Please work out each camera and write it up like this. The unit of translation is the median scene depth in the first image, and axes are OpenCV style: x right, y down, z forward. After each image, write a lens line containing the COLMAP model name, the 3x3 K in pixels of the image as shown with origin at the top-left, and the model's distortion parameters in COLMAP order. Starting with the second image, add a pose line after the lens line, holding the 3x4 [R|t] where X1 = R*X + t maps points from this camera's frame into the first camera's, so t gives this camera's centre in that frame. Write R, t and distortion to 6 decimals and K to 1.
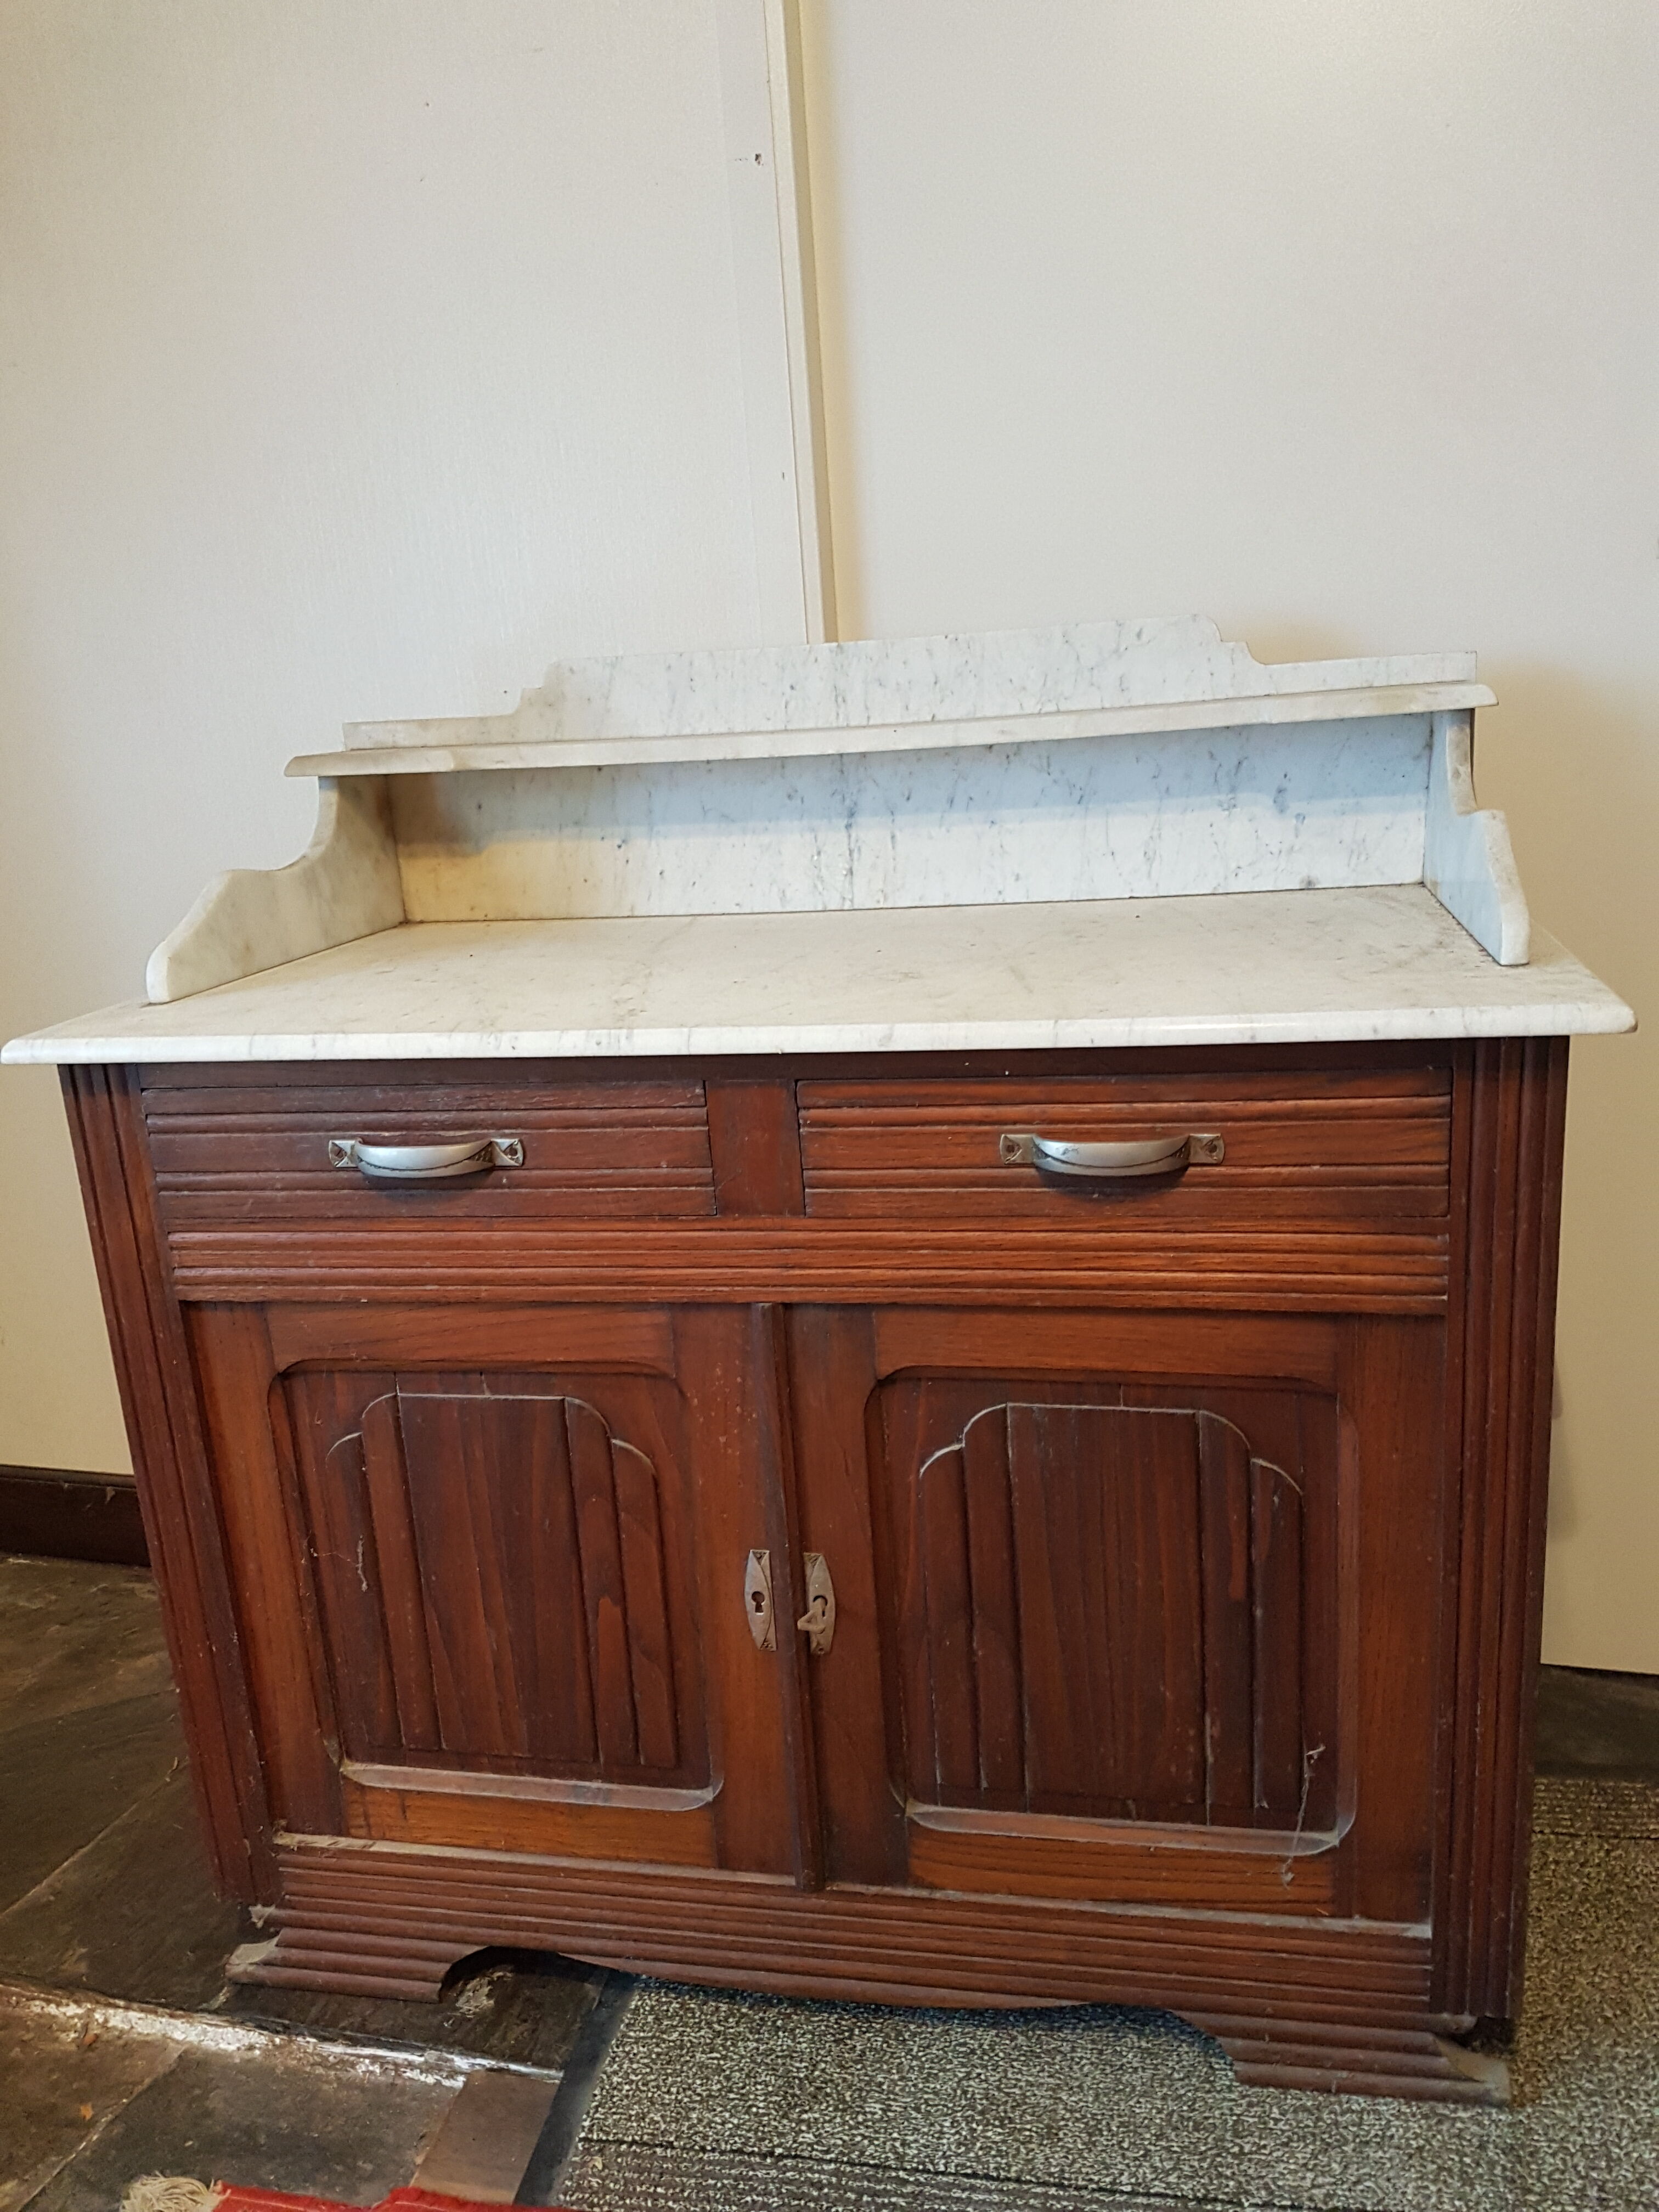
lens RADIAL K [[1746.9, 0, 837.0], [0, 1746.9, 1094.5], [0, 0, 1]] dist [0.043775, -0.094157]
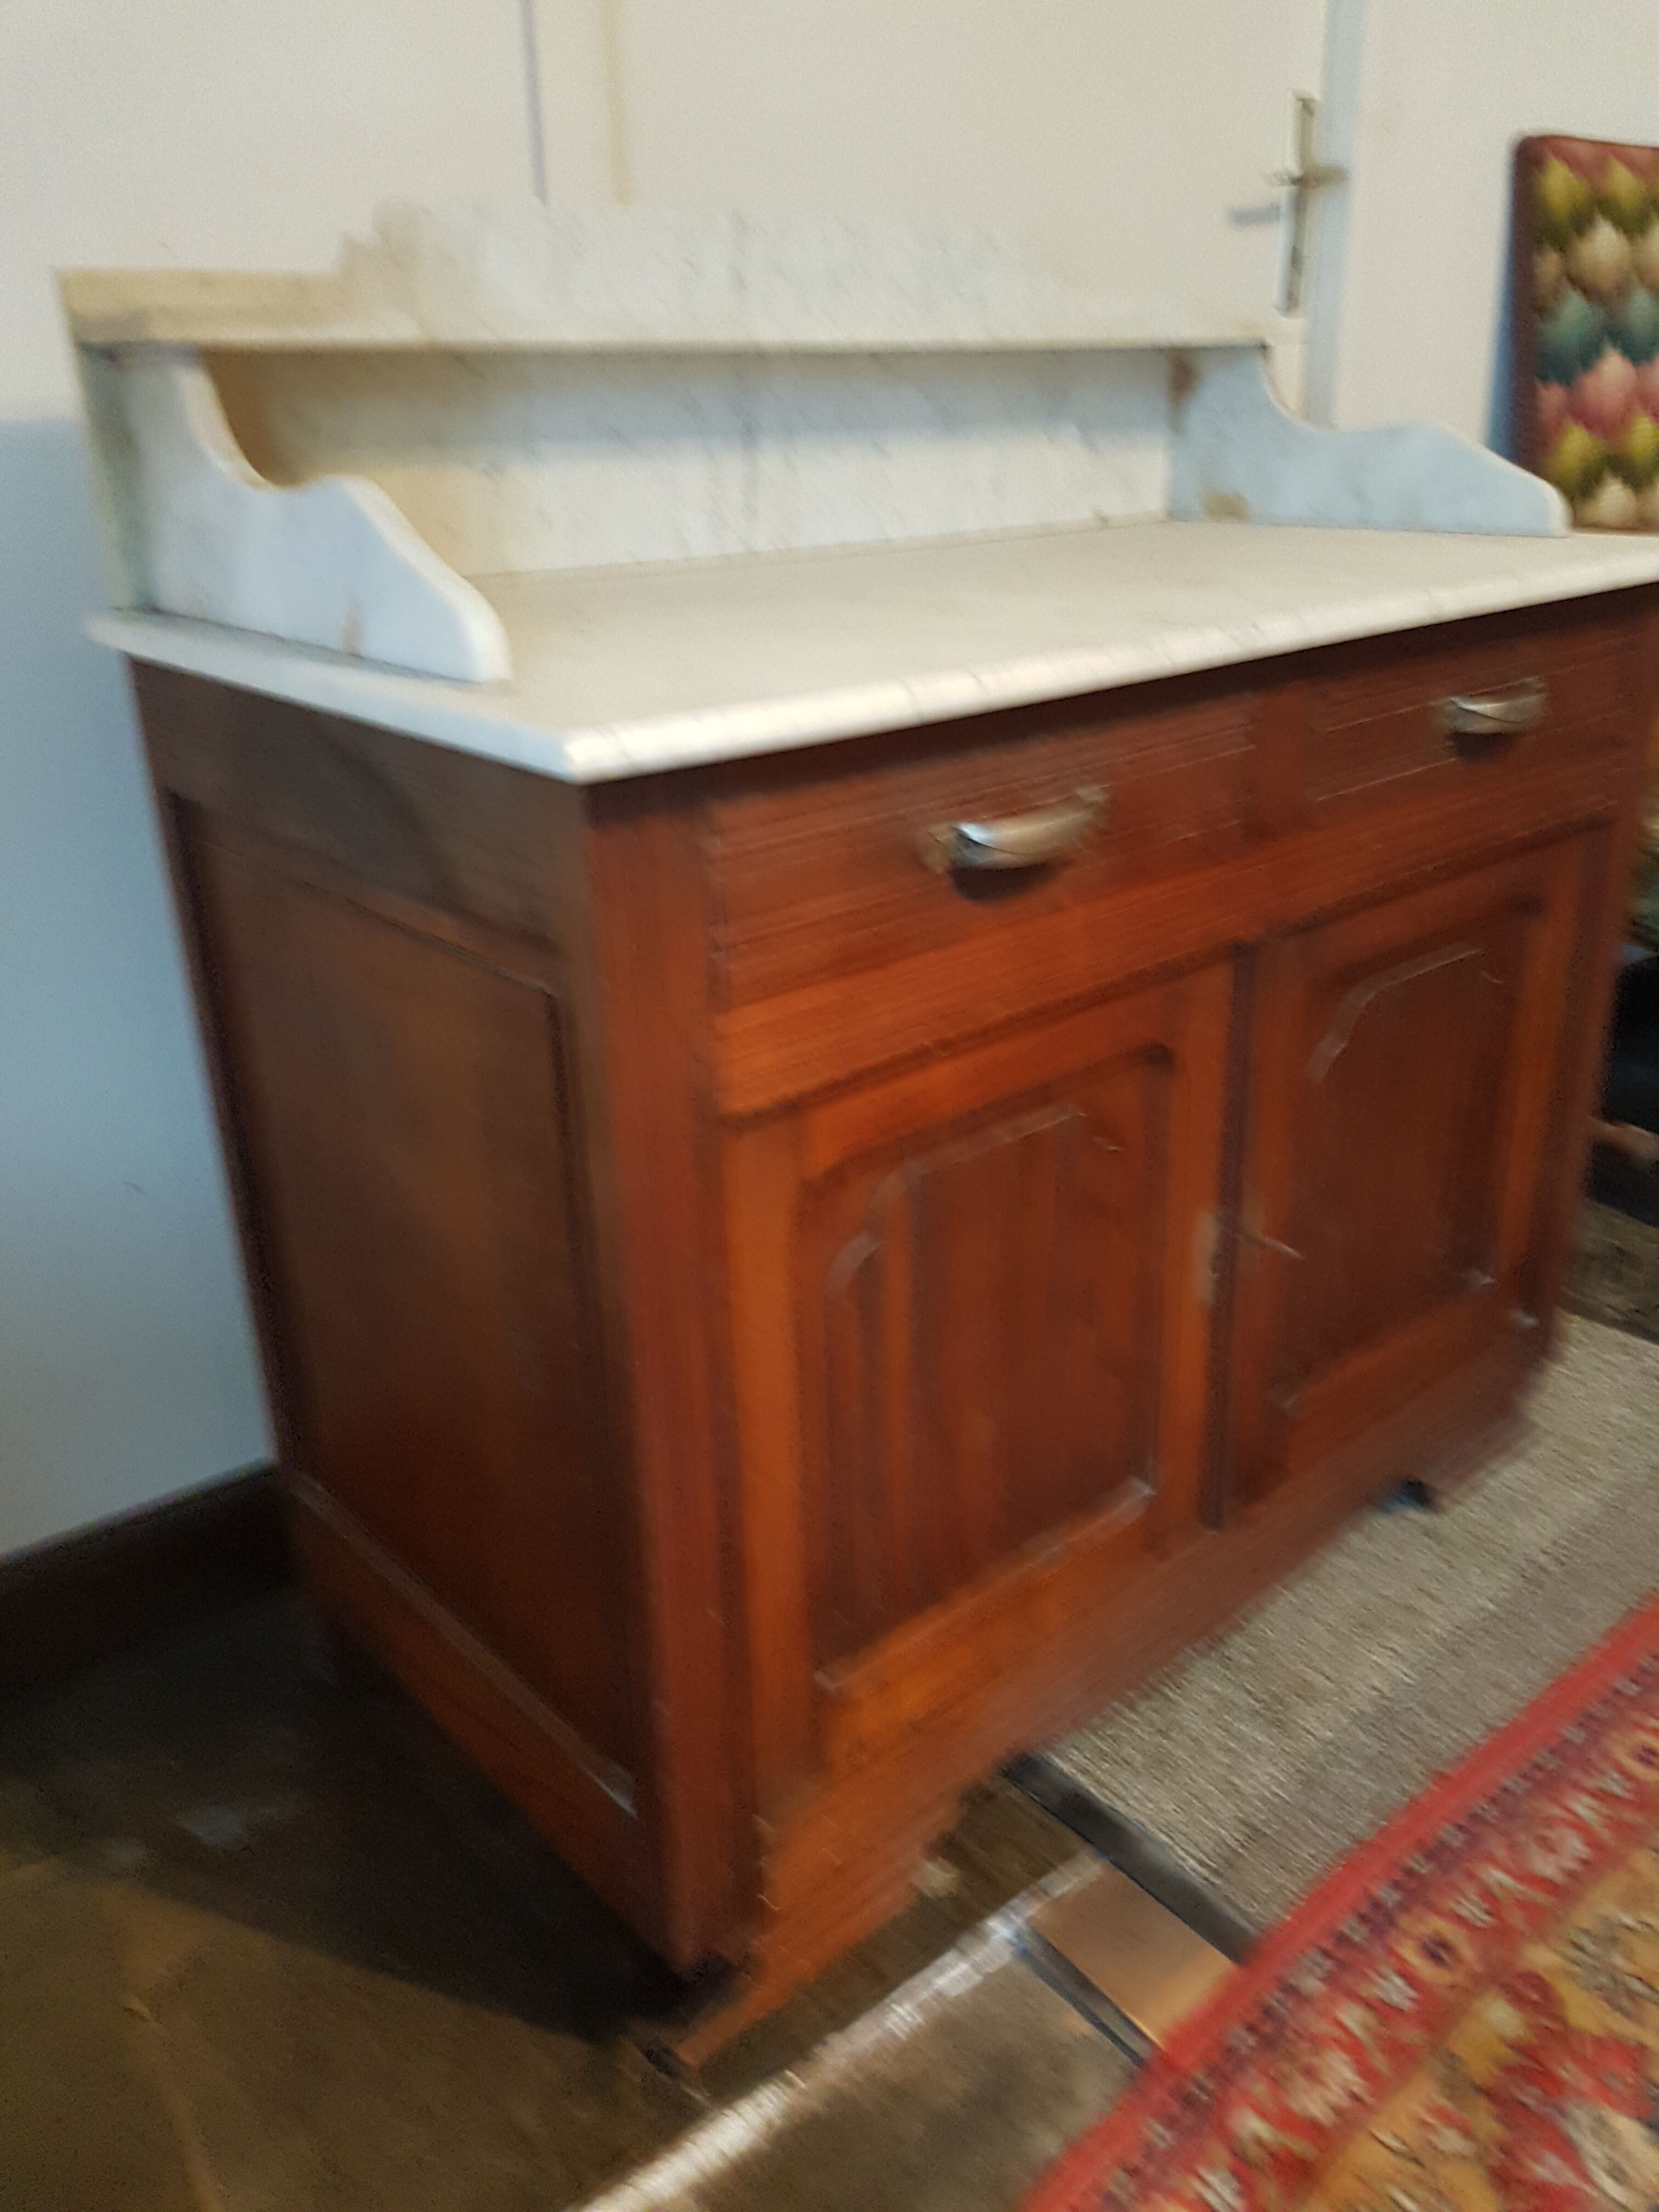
lens RADIAL K [[1746.9, 0, 883.4], [0, 1746.9, 1127.4], [0, 0, 1]] dist [0.043775, -0.094157]
pose [[0.587680, -0.271946, 0.762022, -0.807332], [0.181212, 0.962136, 0.203608, -0.004106], [-0.788539, 0.018431, 0.614708, 0.531267]]
